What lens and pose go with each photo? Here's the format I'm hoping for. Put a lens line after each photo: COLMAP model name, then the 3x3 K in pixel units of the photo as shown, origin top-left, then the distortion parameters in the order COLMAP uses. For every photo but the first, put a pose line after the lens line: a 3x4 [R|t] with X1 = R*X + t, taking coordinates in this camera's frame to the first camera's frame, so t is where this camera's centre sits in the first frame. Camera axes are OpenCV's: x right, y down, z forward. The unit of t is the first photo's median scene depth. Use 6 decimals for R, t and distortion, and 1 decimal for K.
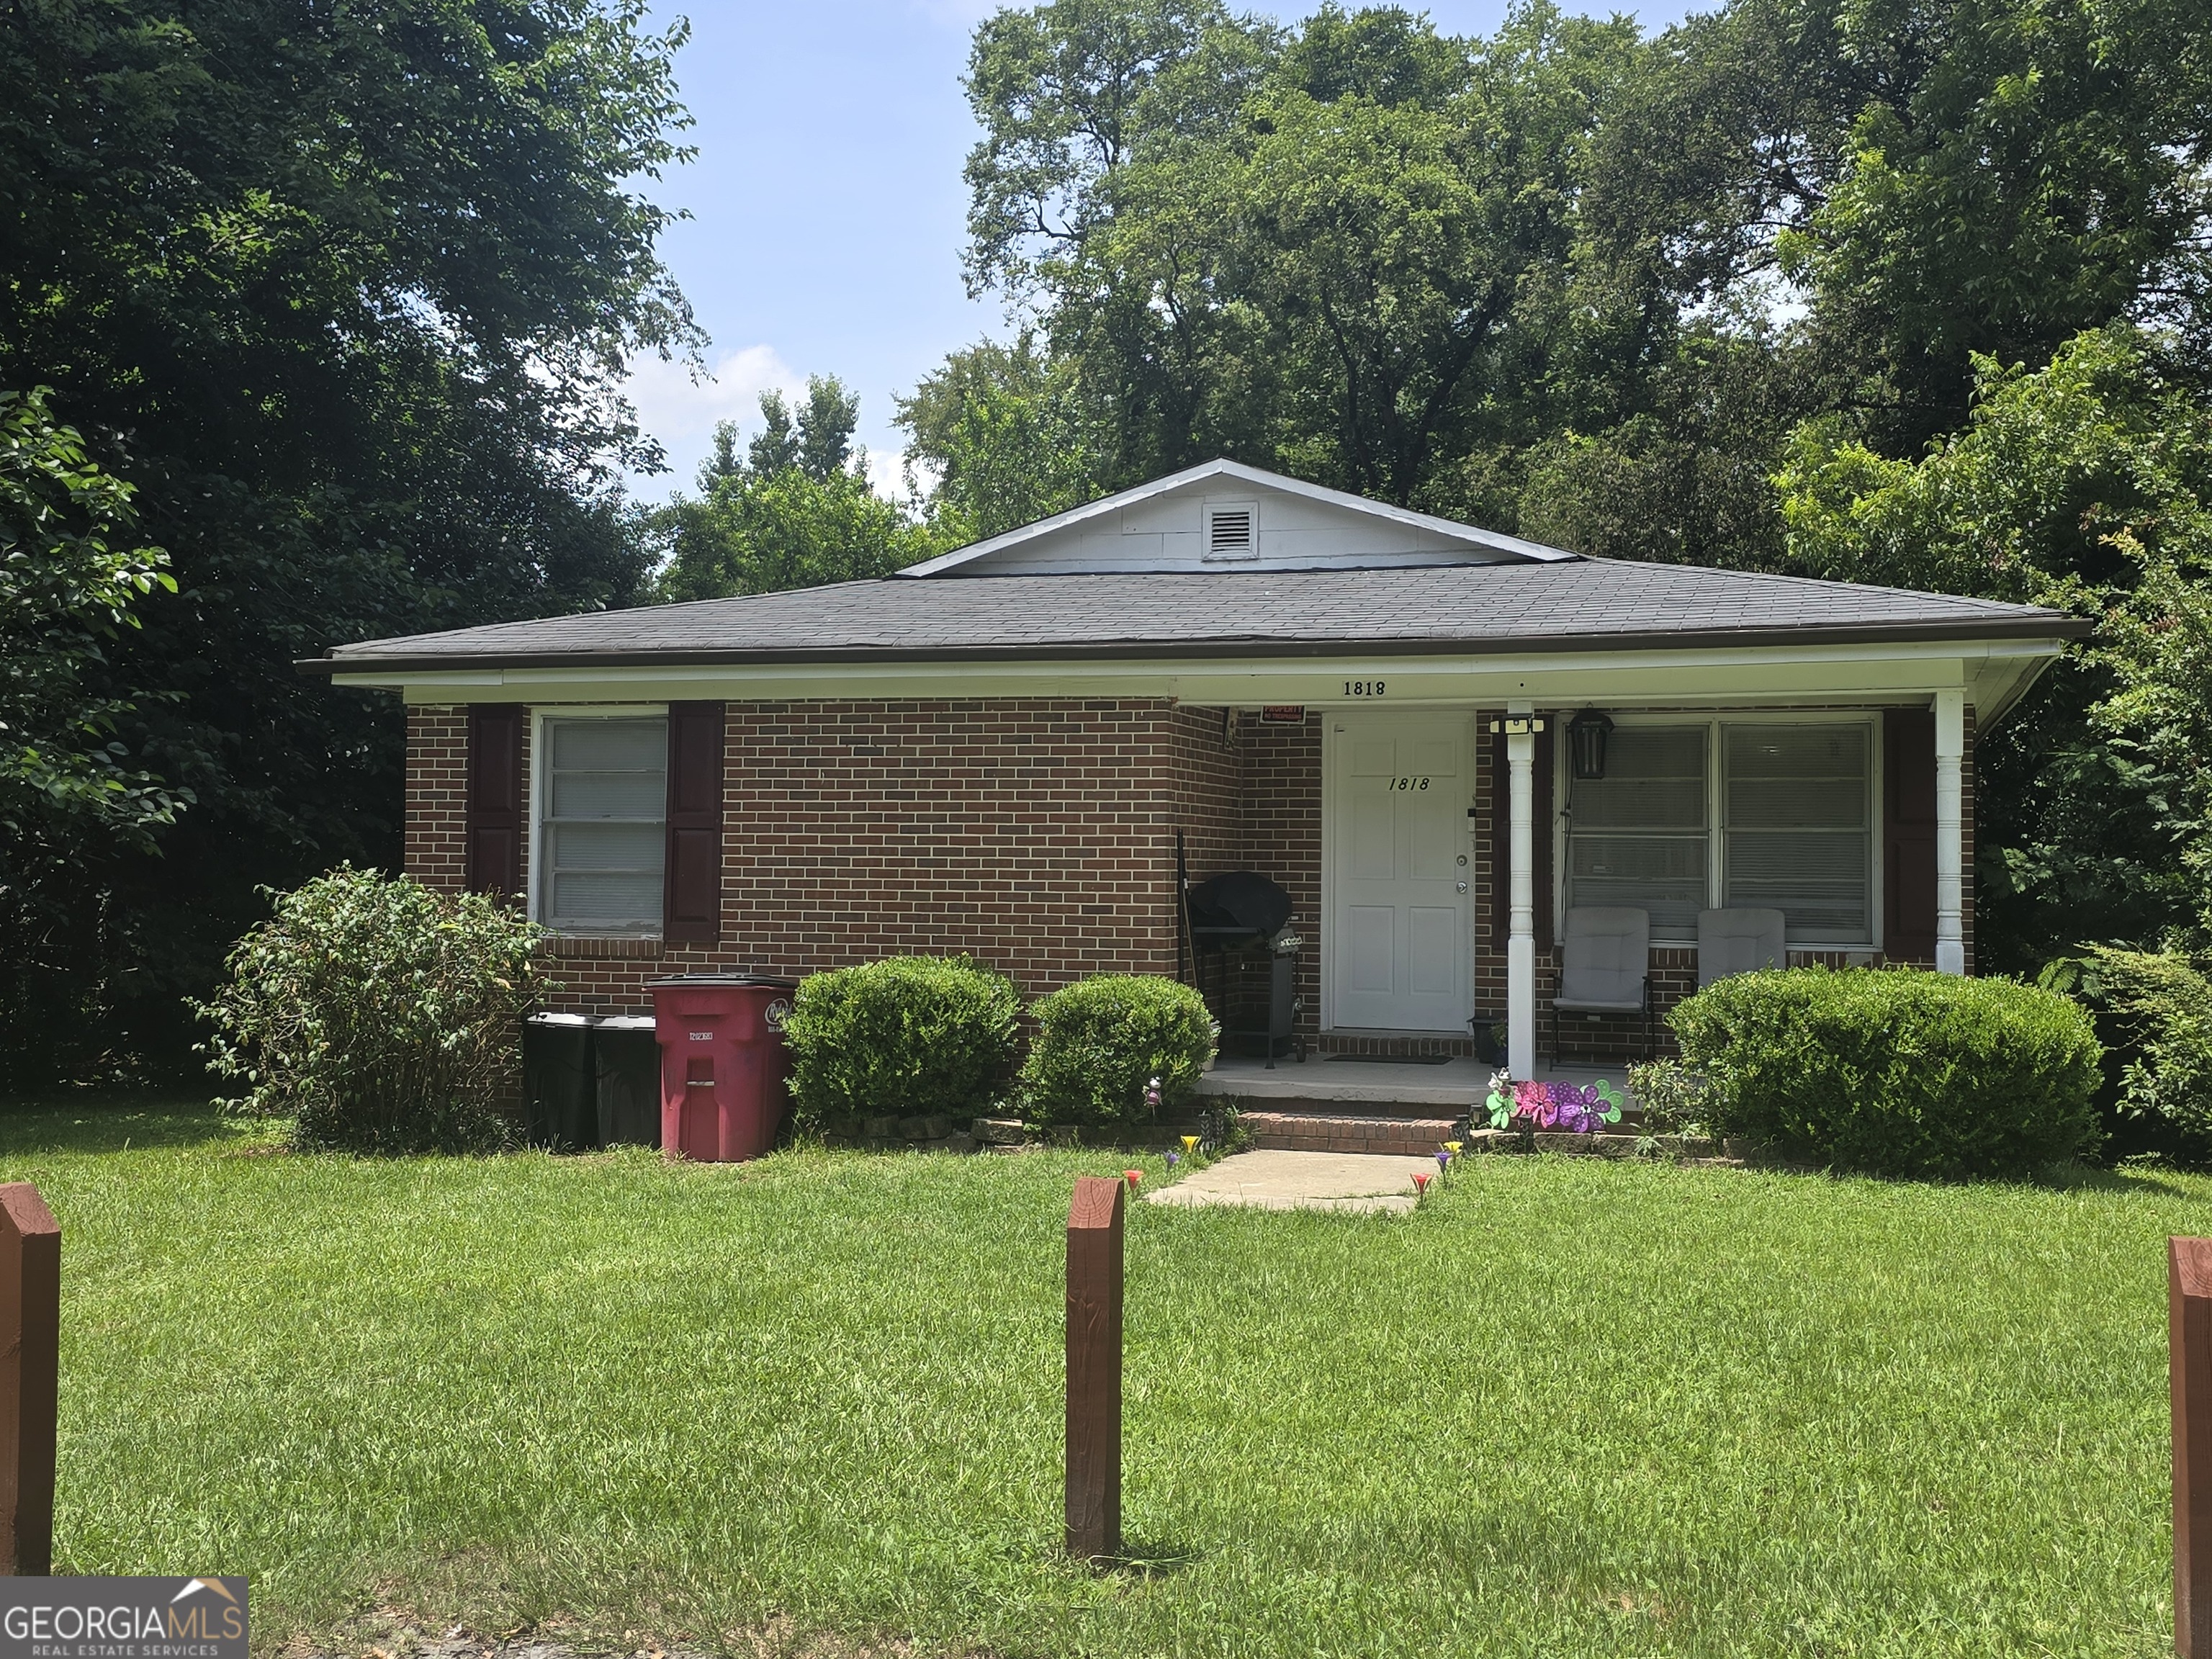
lens RADIAL K [[2291.3, 0, 1142.0], [0, 2291.3, 810.0], [0, 0, 1]] dist [0.134602, -0.266769]
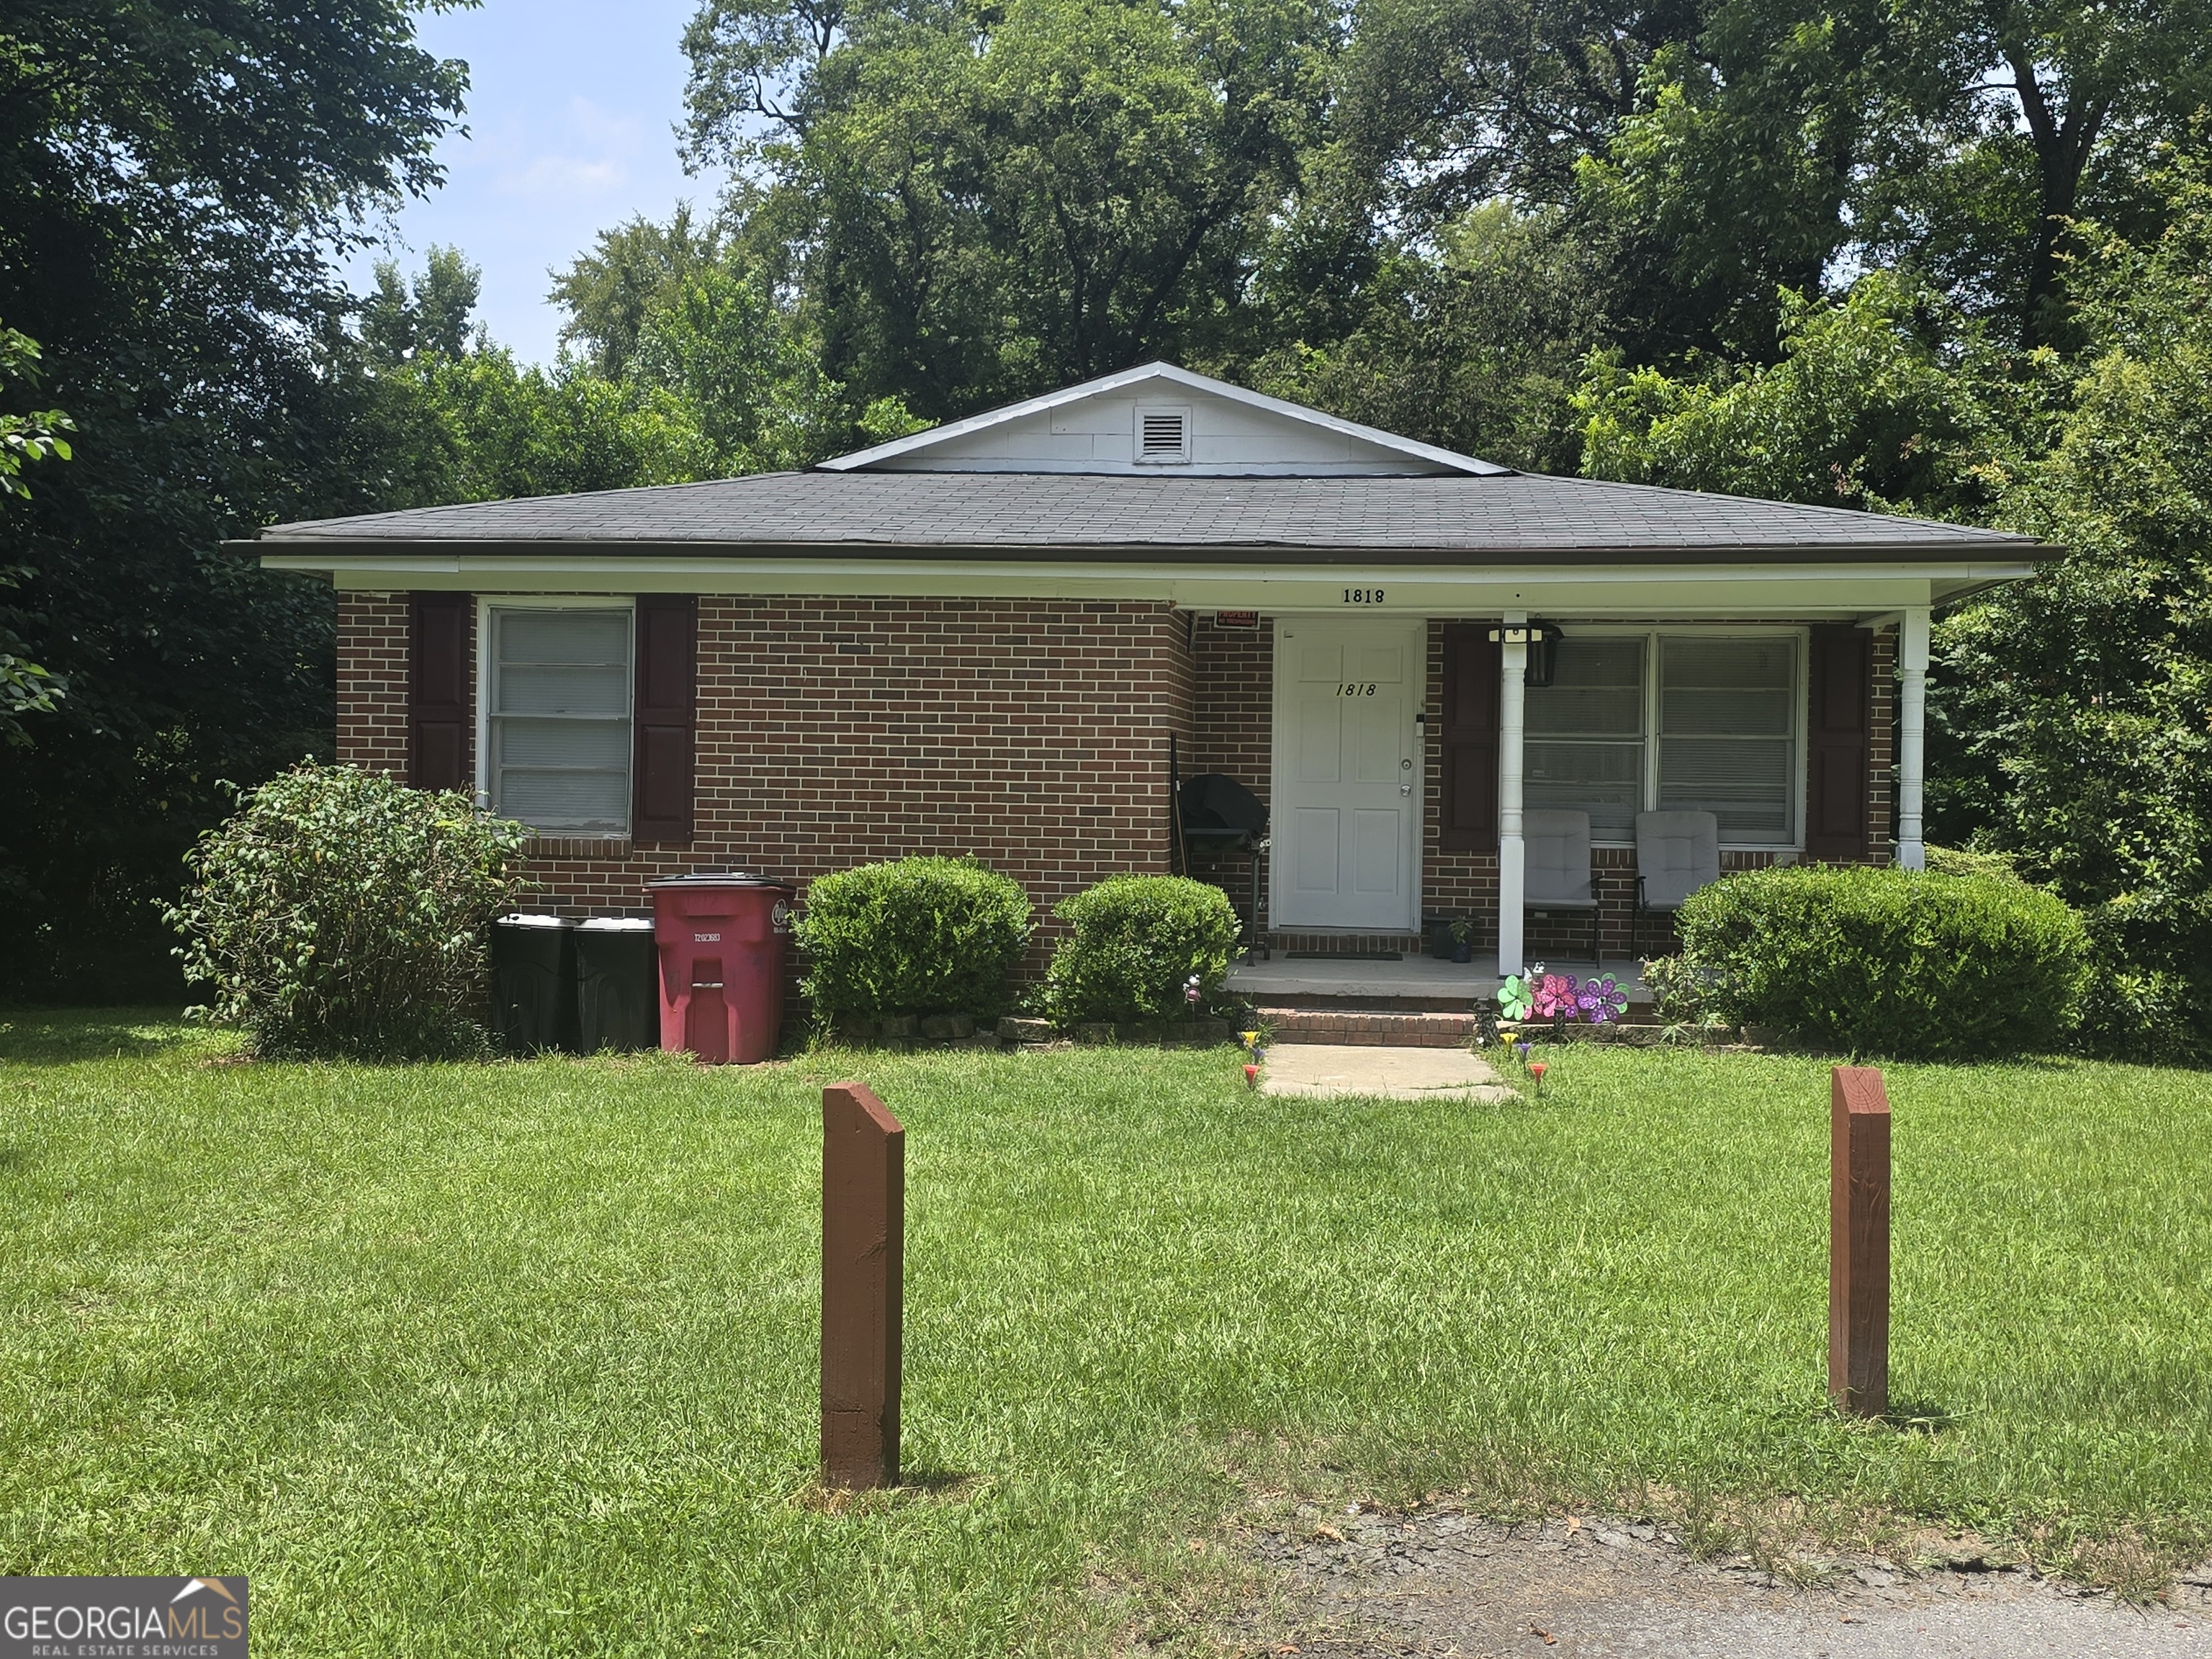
lens RADIAL K [[2291.3, 0, 1142.0], [0, 2291.3, 810.0], [0, 0, 1]] dist [0.134602, -0.266769]
pose [[0.983248, 0.003707, 0.182233, -0.174233], [-0.011578, 0.999044, 0.042148, 0.000367], [-0.181903, -0.043552, 0.982352, 0.005475]]
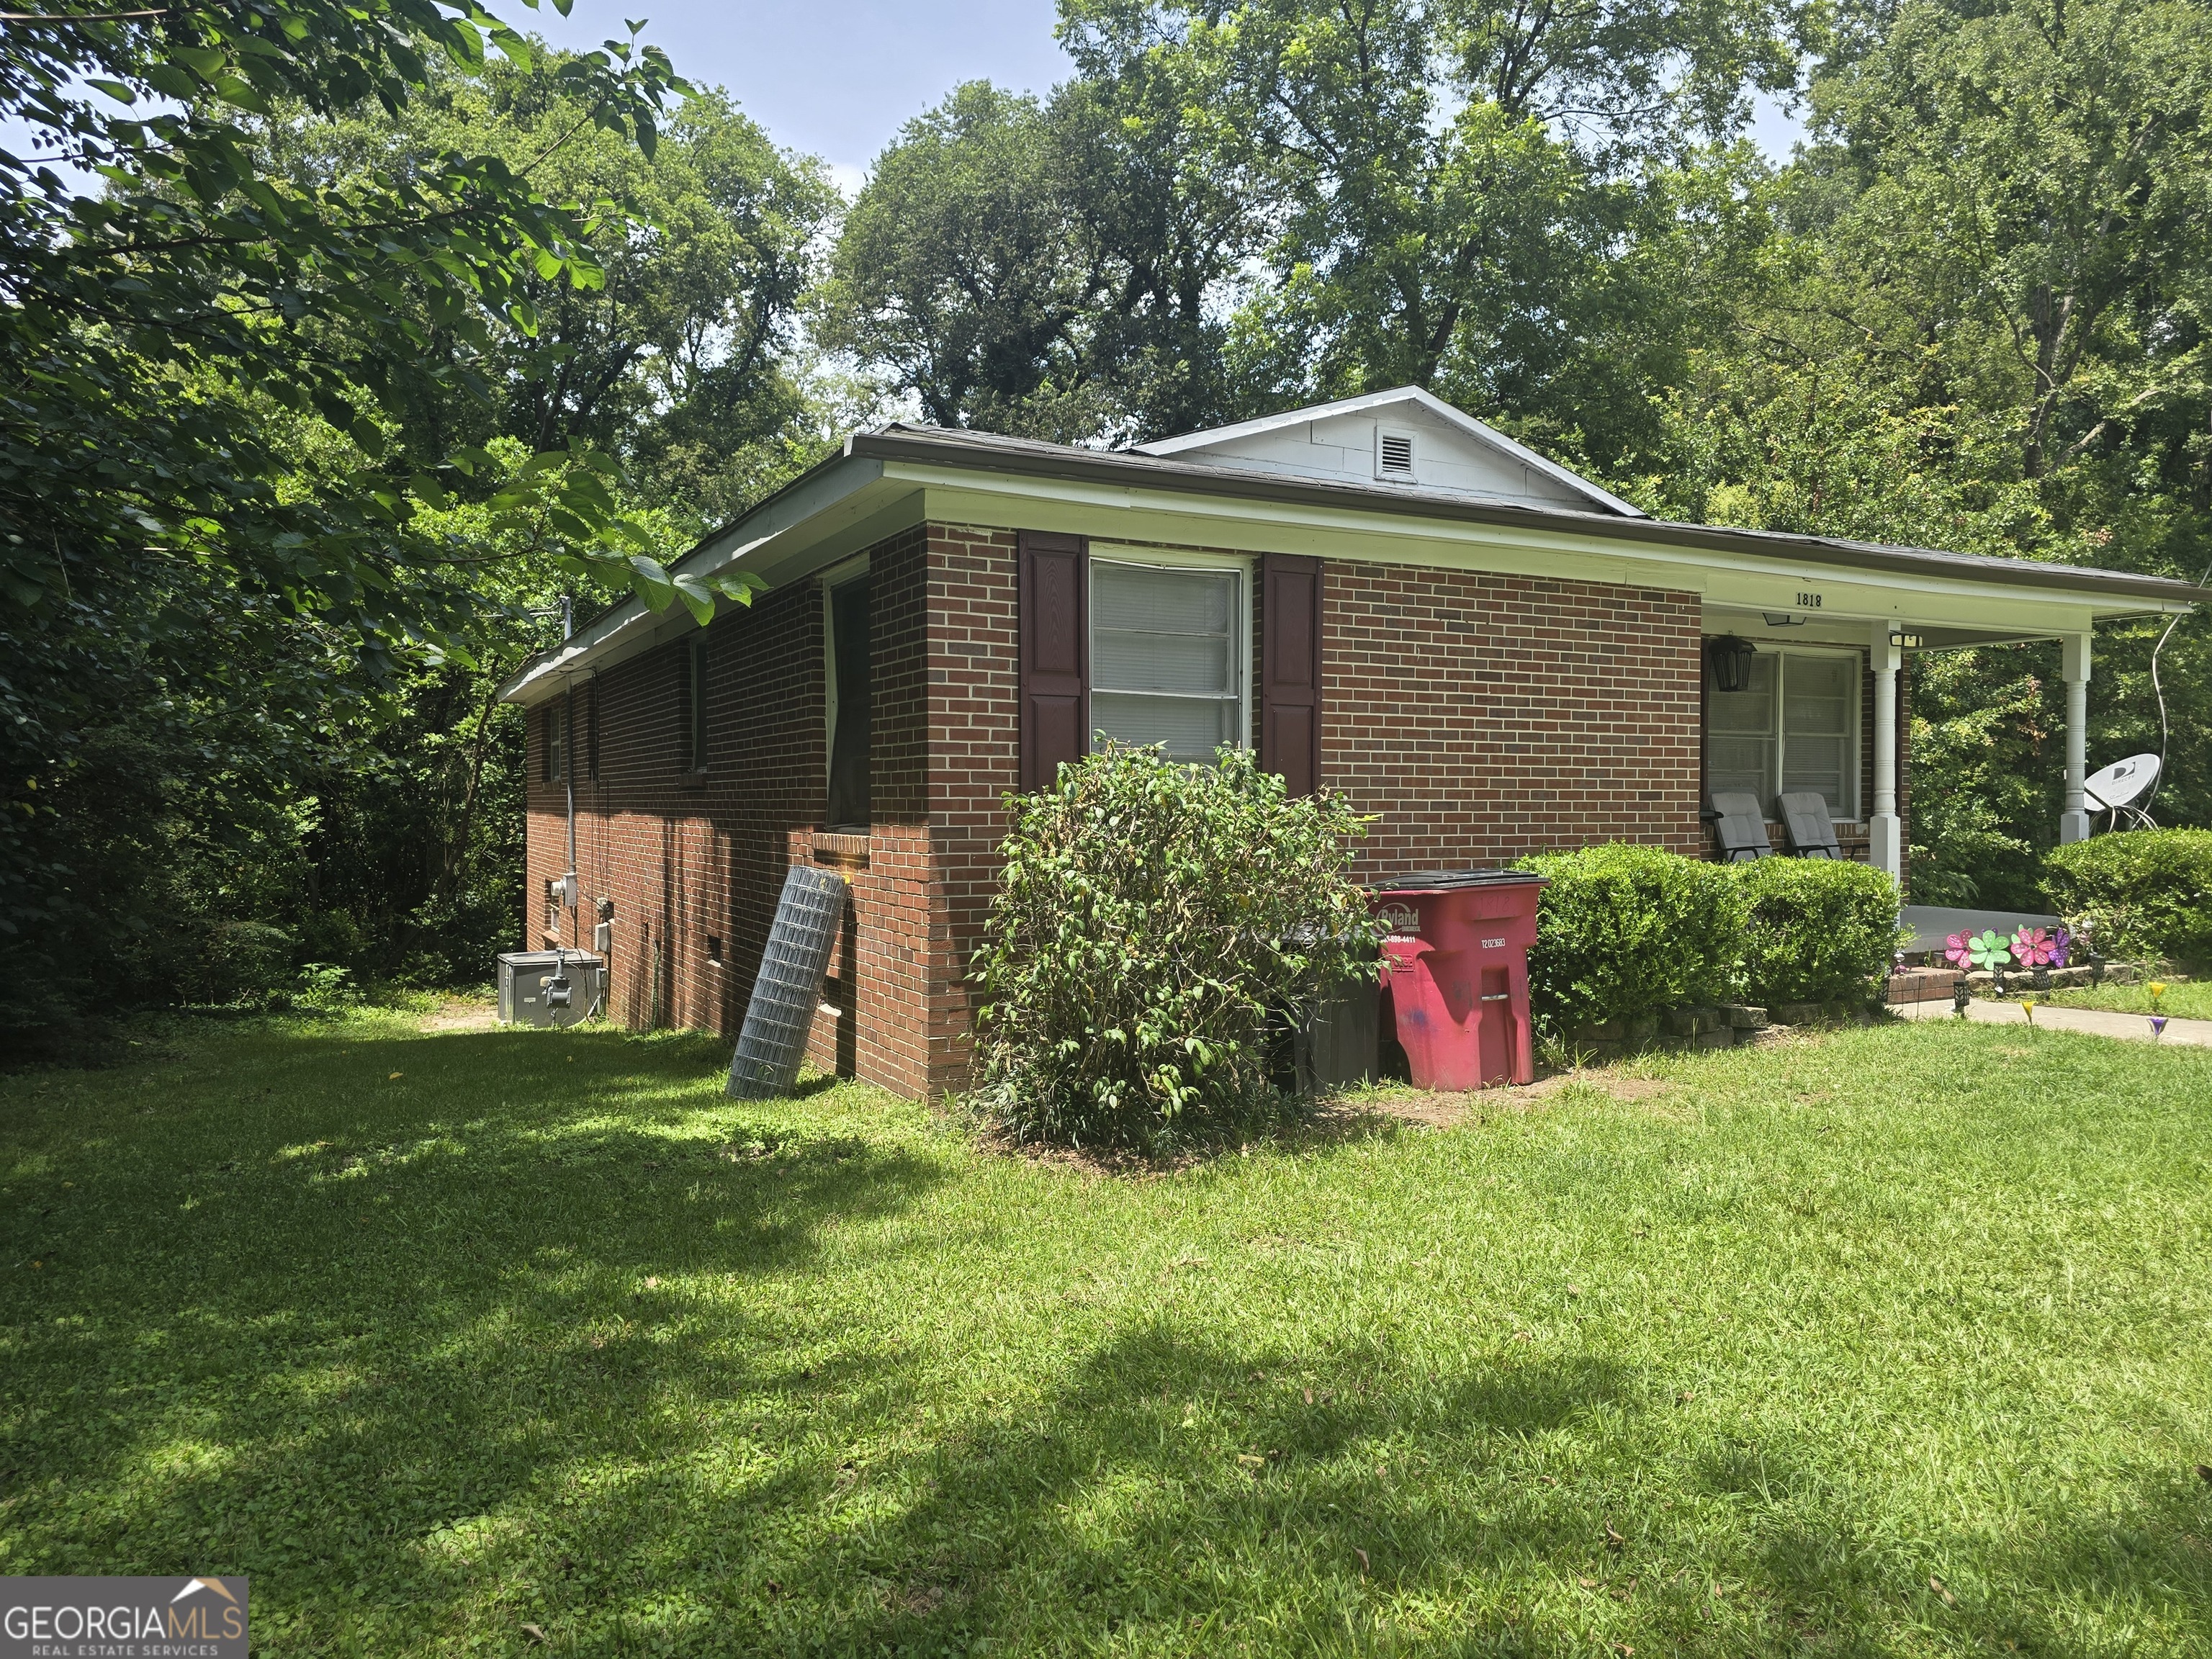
lens RADIAL K [[1453.2, 0, 1106.0], [0, 1453.2, 829.5], [0, 0, 1]] dist [0.106519, -0.149422]
pose [[0.730247, -0.020723, 0.682868, -0.618770], [-0.016064, 0.998743, 0.047487, 0.029777], [-0.682994, -0.045647, 0.728996, 0.651976]]
